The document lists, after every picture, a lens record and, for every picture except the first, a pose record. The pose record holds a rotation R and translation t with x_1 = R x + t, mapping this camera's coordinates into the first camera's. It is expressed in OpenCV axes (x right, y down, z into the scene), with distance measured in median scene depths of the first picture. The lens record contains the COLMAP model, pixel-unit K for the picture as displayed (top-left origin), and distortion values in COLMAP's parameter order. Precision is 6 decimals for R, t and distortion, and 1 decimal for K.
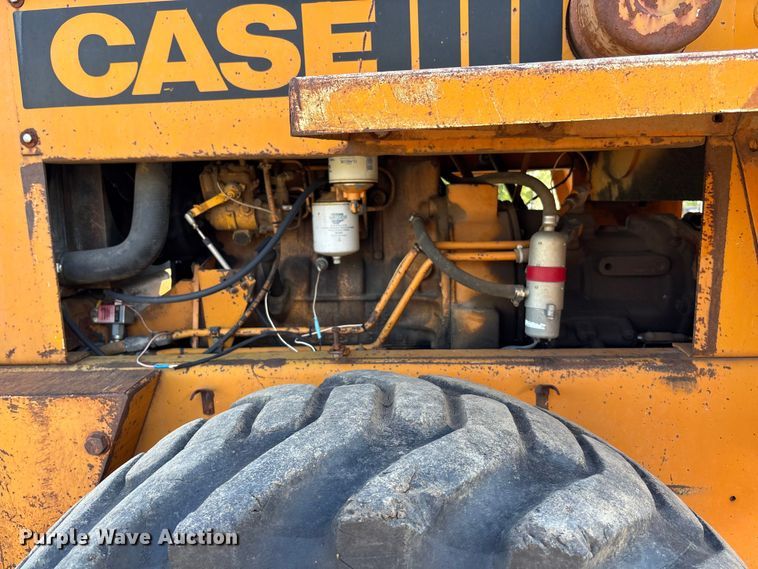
lens RADIAL K [[582.1, 0, 376.0], [0, 582.1, 284.2], [0, 0, 1]] dist [0.055813, -0.077905]
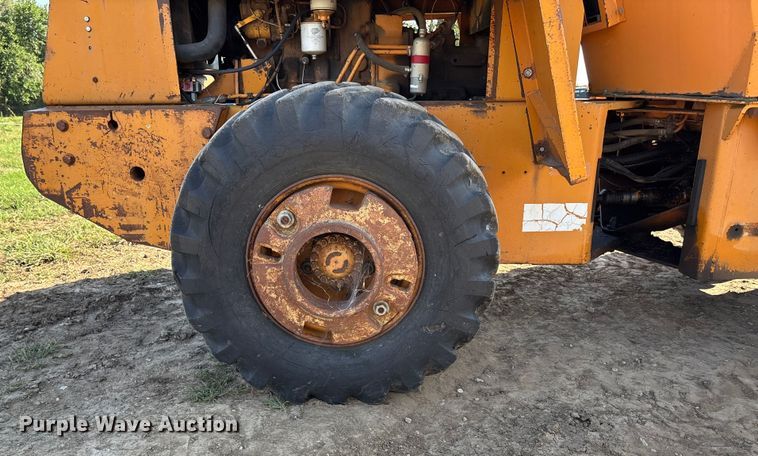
lens RADIAL K [[492.9, 0, 382.5], [0, 492.9, 241.7], [0, 0, 1]] dist [0.034075, -0.001412]
pose [[0.996629, -0.019030, 0.079798, 0.010907], [0.001456, 0.976672, 0.214729, 0.224381], [-0.082023, -0.213889, 0.973408, -0.782012]]
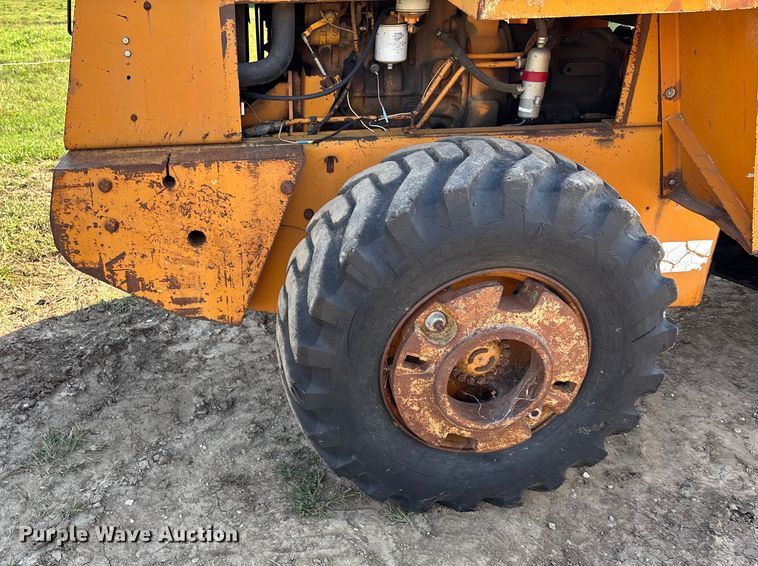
lens RADIAL K [[582.1, 0, 376.0], [0, 582.1, 282.7], [0, 0, 1]] dist [0.055813, -0.077905]
pose [[0.987430, -0.063937, 0.144544, -0.406488], [0.011226, 0.940587, 0.339367, -0.035843], [-0.157655, -0.333479, 0.929482, -0.609427]]
